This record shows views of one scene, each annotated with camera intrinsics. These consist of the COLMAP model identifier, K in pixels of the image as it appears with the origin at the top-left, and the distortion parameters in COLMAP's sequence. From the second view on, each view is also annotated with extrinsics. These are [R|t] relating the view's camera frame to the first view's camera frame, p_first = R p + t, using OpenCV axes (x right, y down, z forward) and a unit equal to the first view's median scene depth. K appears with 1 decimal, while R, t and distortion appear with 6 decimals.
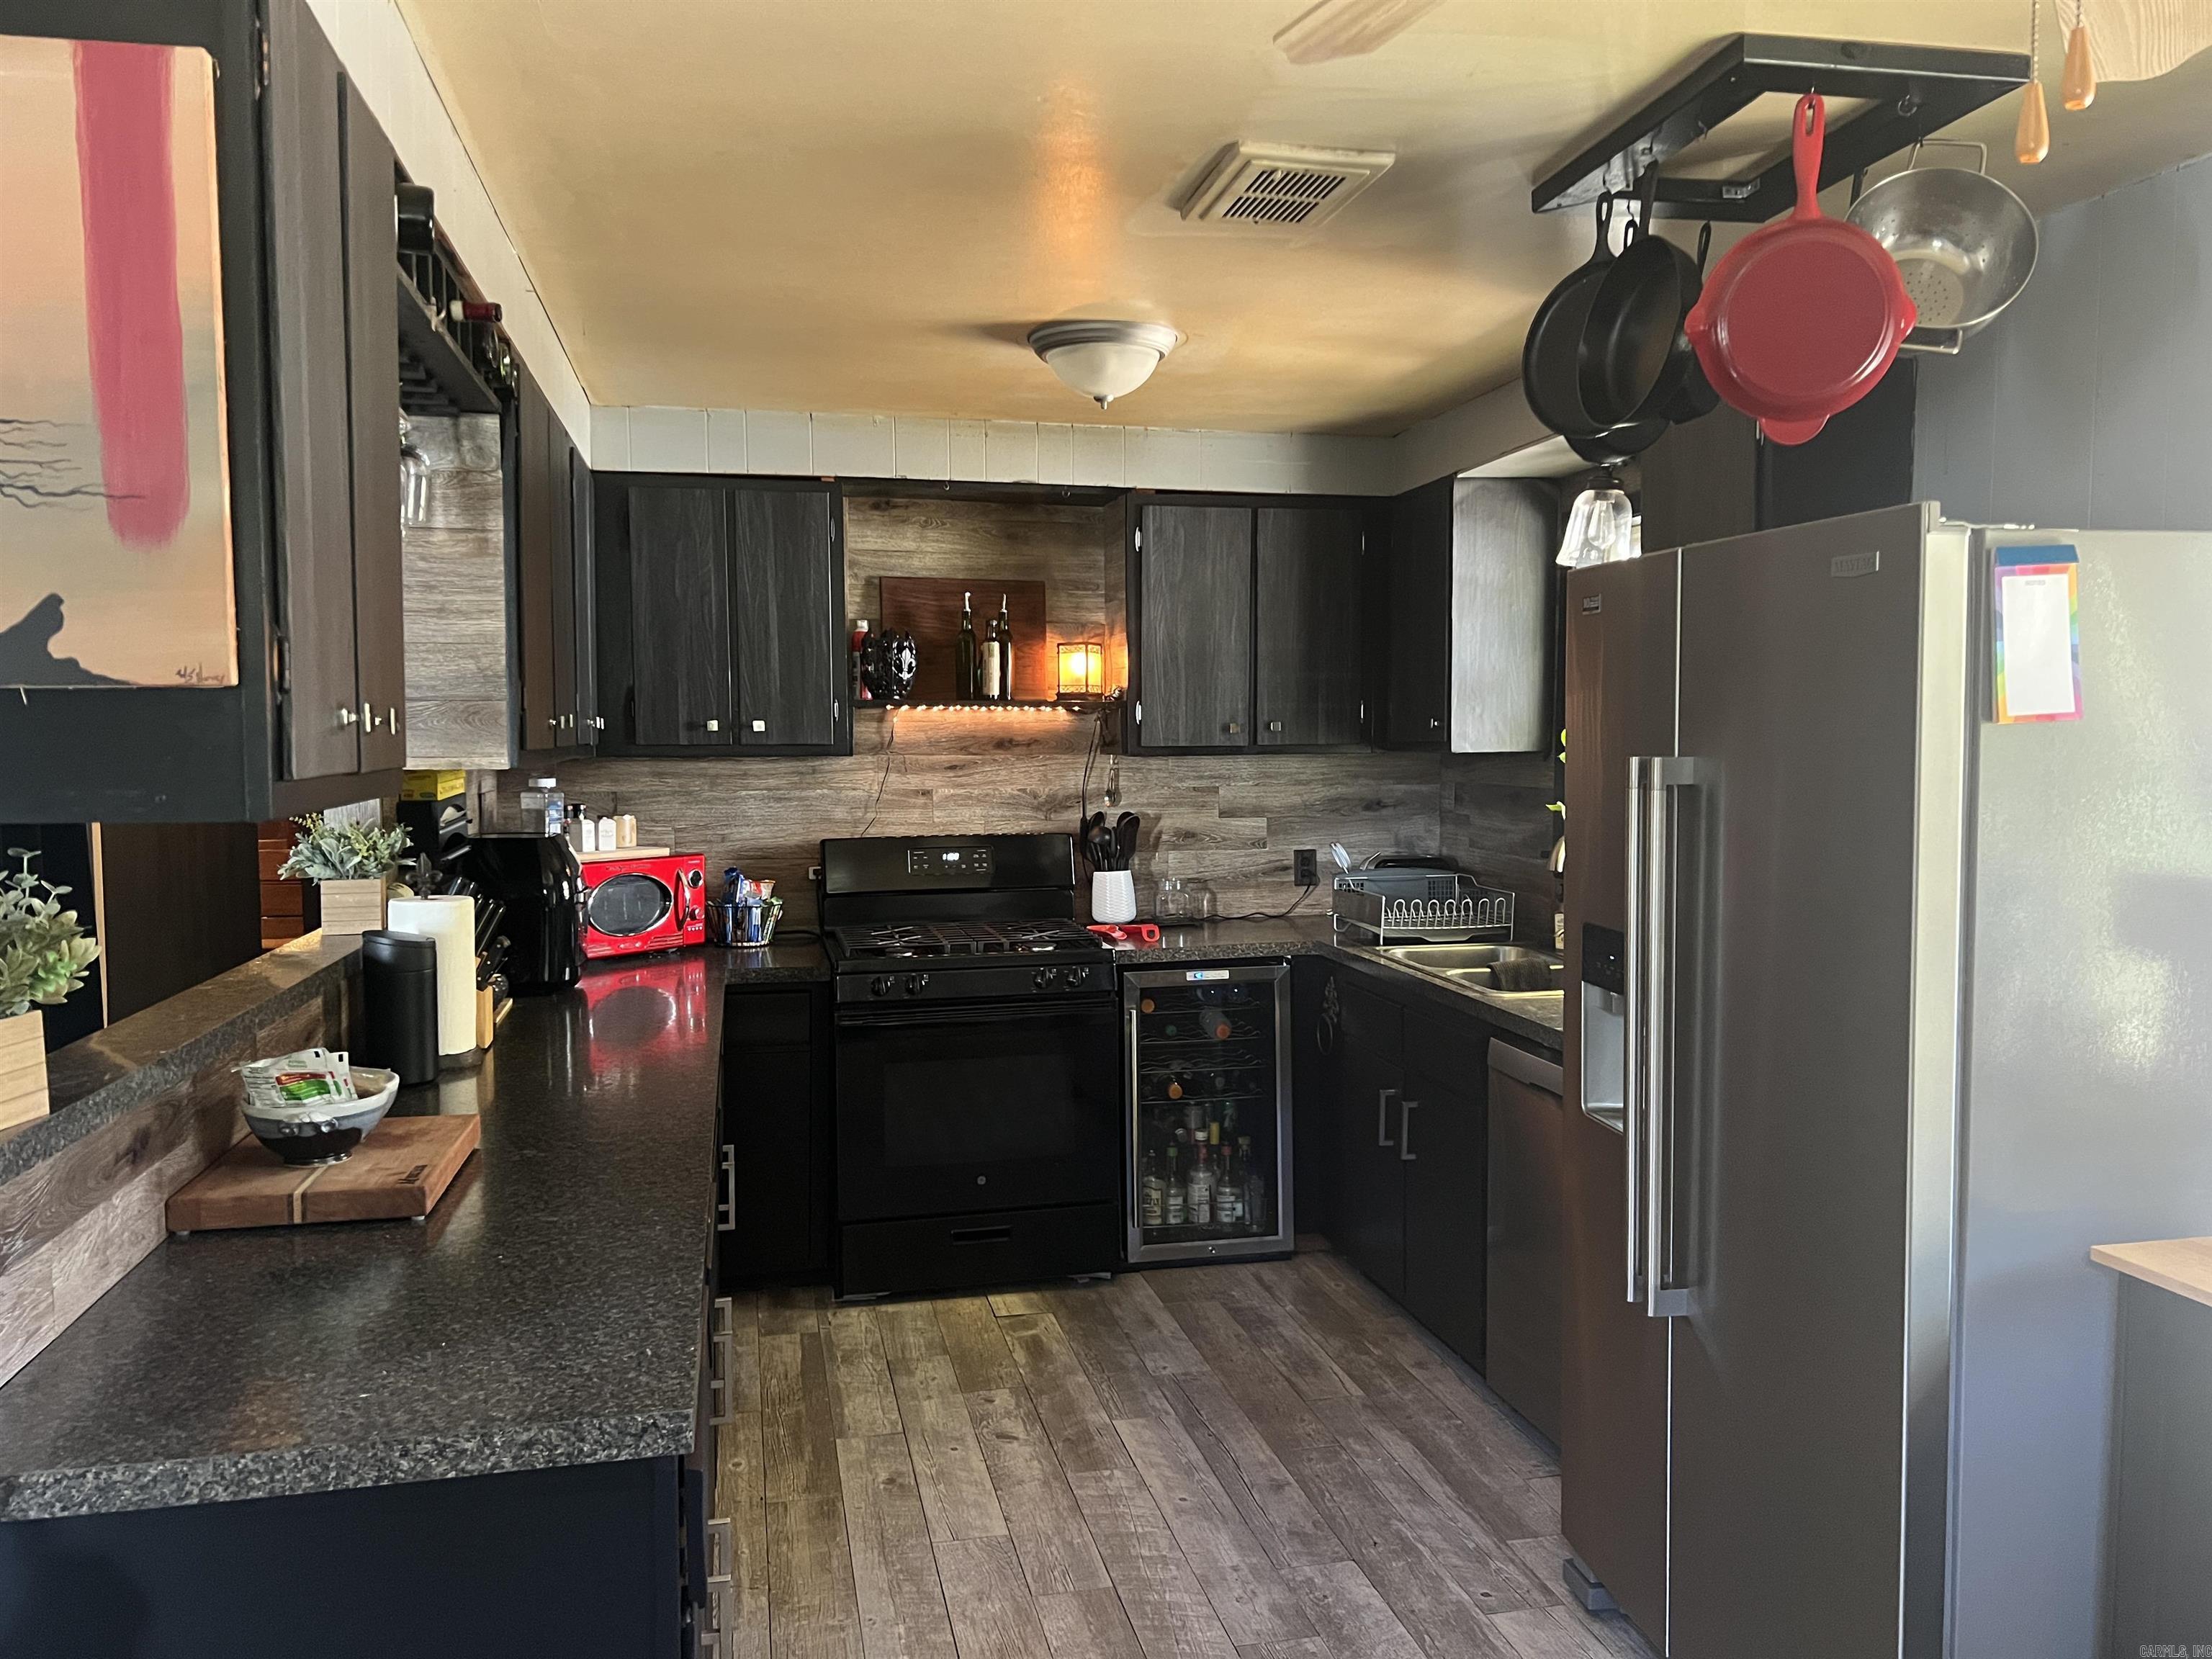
lens RADIAL K [[1655.7, 0, 1116.8], [0, 1655.7, 832.1], [0, 0, 1]] dist [0.046787, -0.053959]
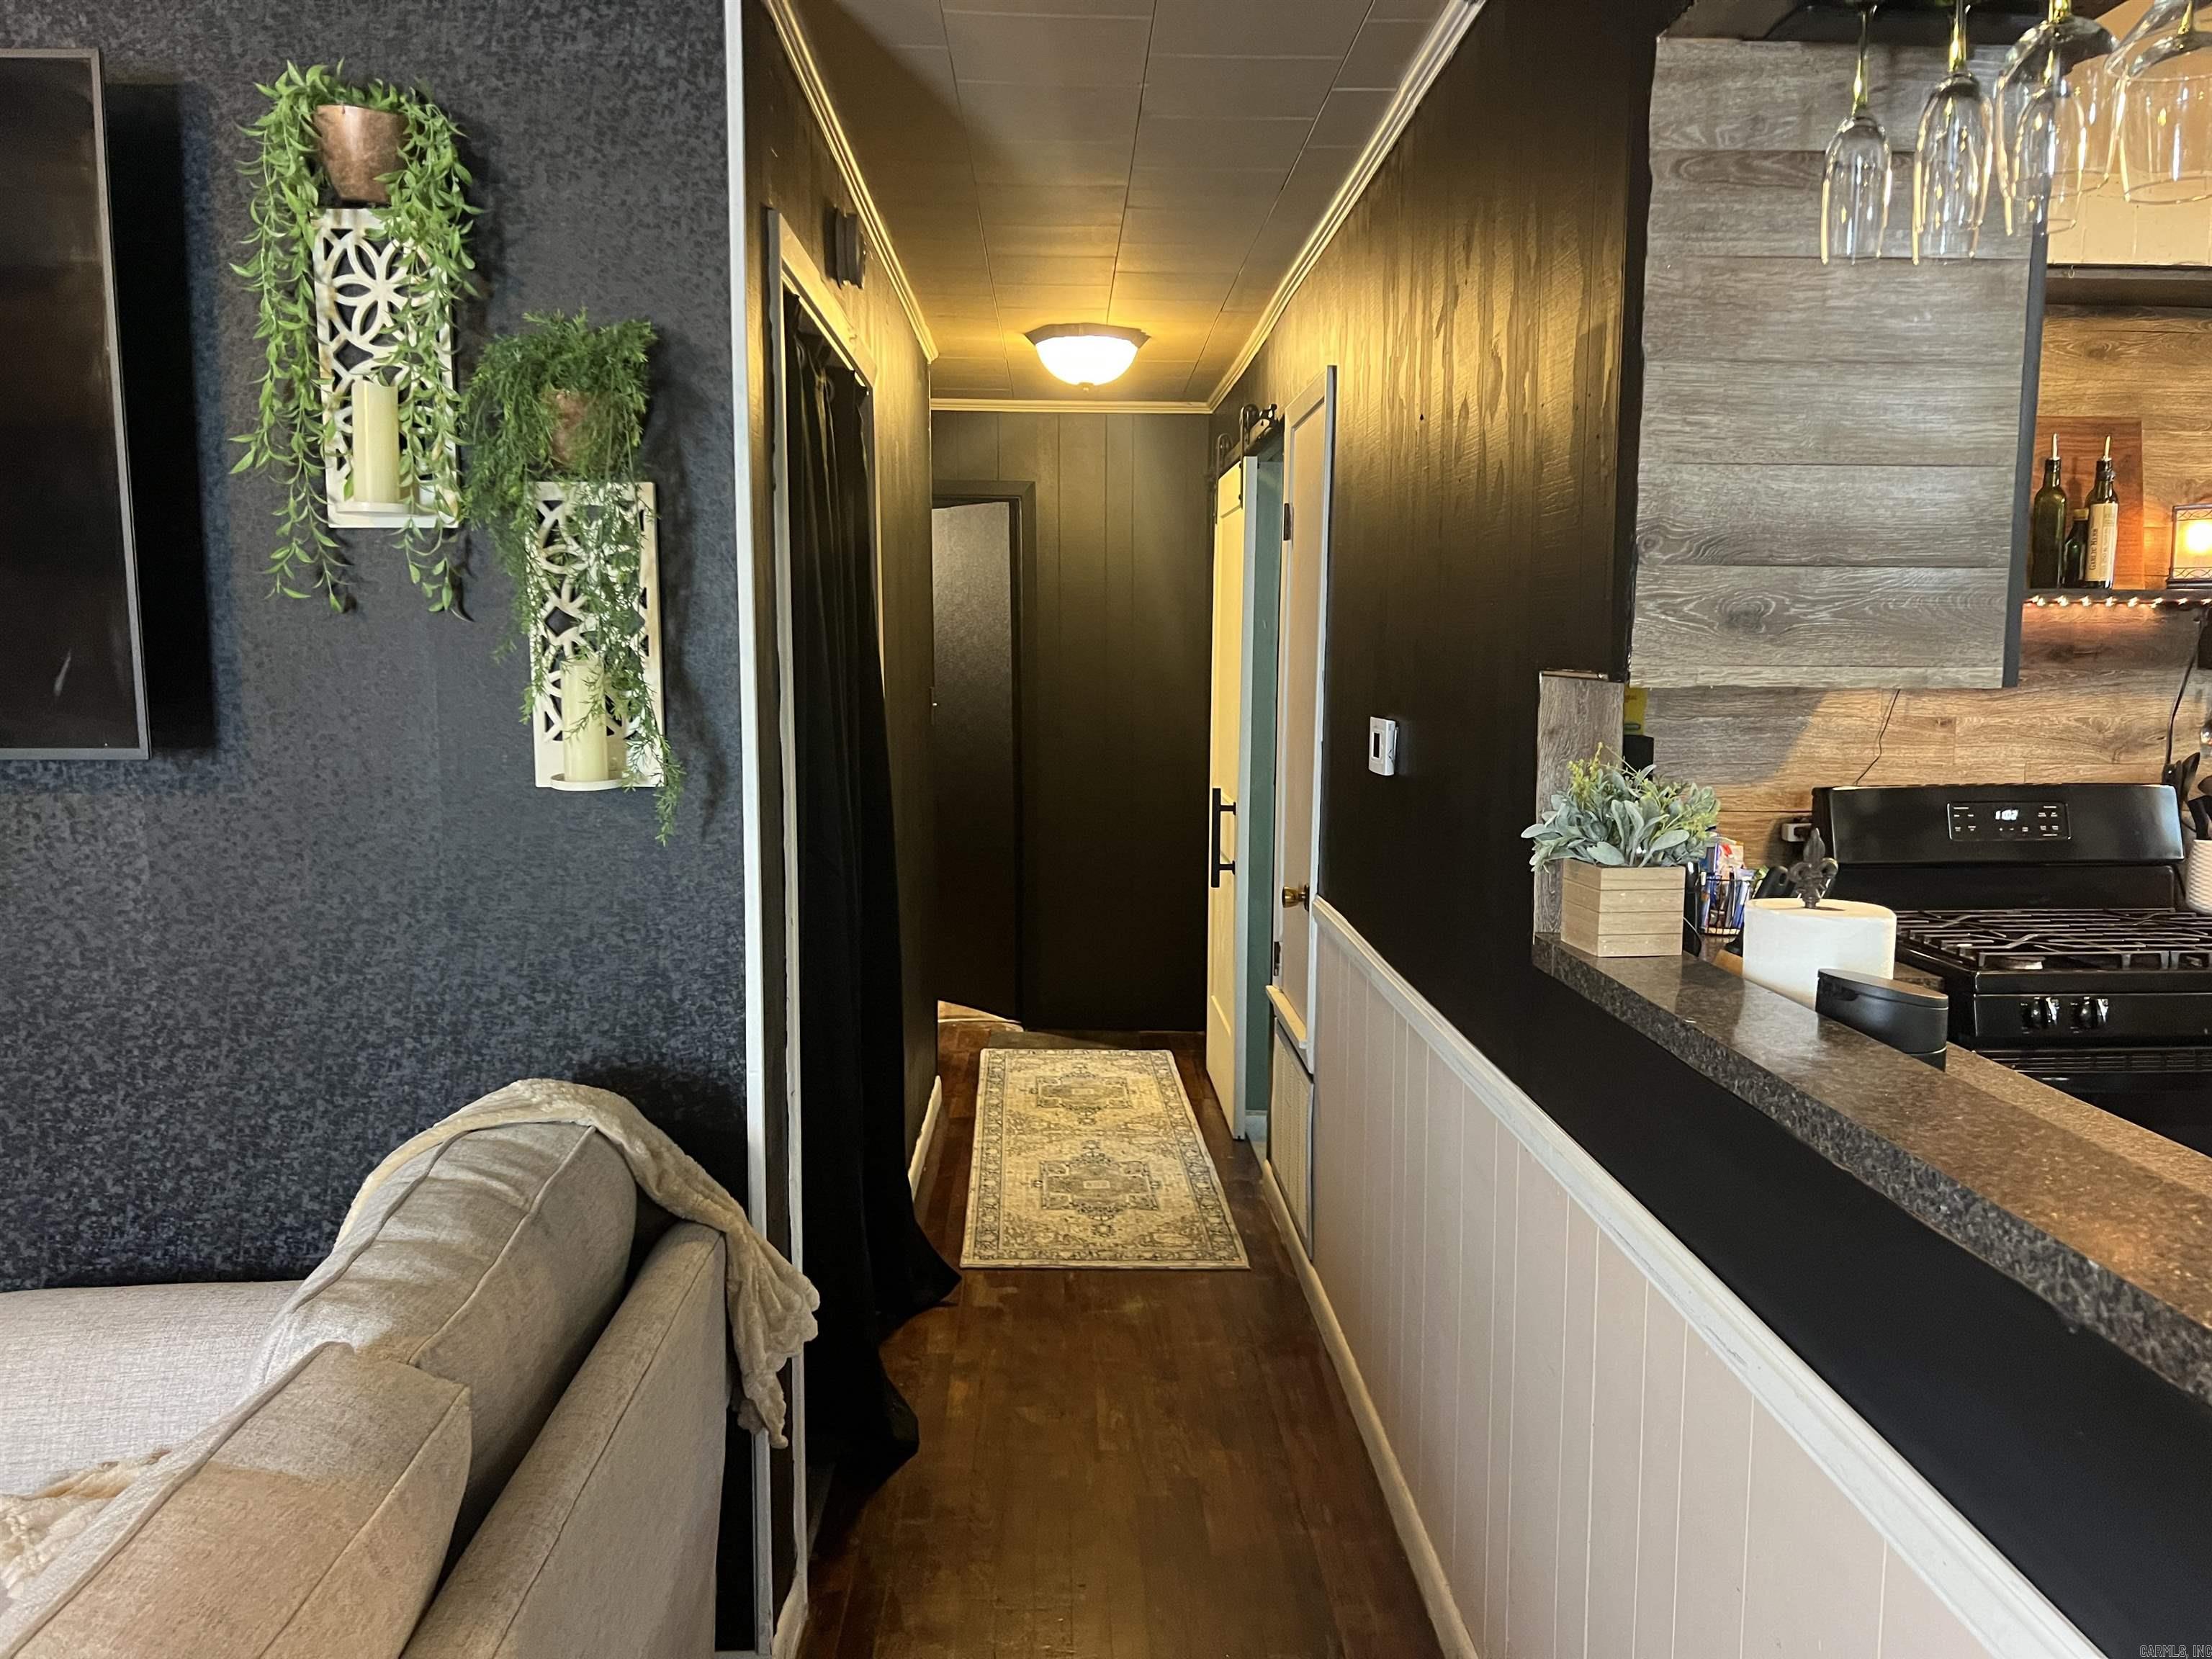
lens RADIAL K [[1655.7, 0, 1099.9], [0, 1655.7, 830.4], [0, 0, 1]] dist [0.046787, -0.053959]
pose [[0.983921, 0.025712, -0.176743, -0.344052], [-0.016797, 0.998519, 0.051755, -0.008575], [0.177812, -0.047955, 0.982895, 0.231581]]
